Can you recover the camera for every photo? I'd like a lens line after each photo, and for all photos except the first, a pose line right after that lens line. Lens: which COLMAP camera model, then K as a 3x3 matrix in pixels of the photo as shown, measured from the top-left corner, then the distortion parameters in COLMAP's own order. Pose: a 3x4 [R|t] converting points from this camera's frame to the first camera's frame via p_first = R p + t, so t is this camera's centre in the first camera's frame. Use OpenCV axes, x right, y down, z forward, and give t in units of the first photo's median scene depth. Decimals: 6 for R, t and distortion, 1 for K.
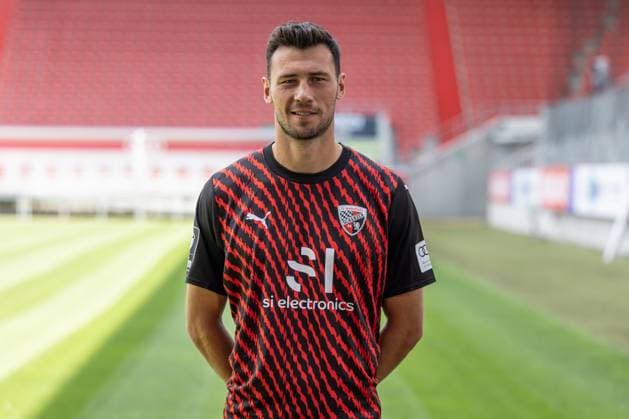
lens RADIAL K [[2509.9, 0, 314.5], [0, 2509.9, 209.5], [0, 0, 1]] dist [-0.017838, 1.357636]
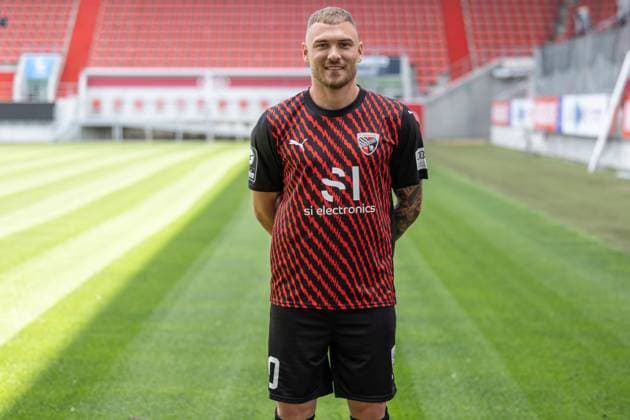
lens RADIAL K [[2513.9, 0, 315.0], [0, 2513.9, 210.0], [0, 0, 1]] dist [-0.017838, 1.357636]
pose [[0.999786, -0.006112, -0.019764, 0.008988], [0.006860, 0.999254, 0.038012, -0.011789], [0.019517, -0.038139, 0.999082, -0.318636]]
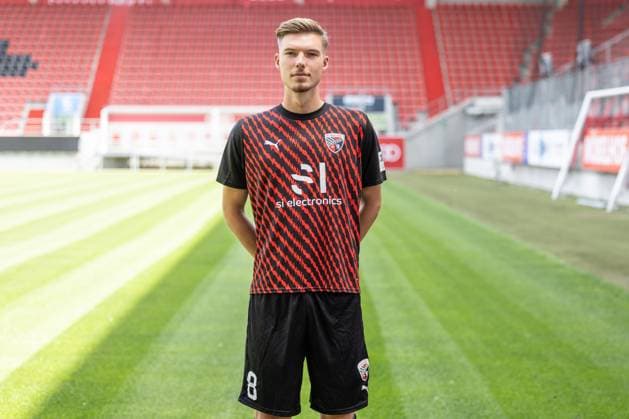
lens RADIAL K [[2602.5, 0, 314.5], [0, 2602.5, 209.5], [0, 0, 1]] dist [-0.080107, 0.361019]
pose [[0.999800, -0.005138, -0.019302, 0.017774], [0.005474, 0.999833, 0.017413, 0.000837], [0.019209, -0.017515, 0.999662, -0.597937]]
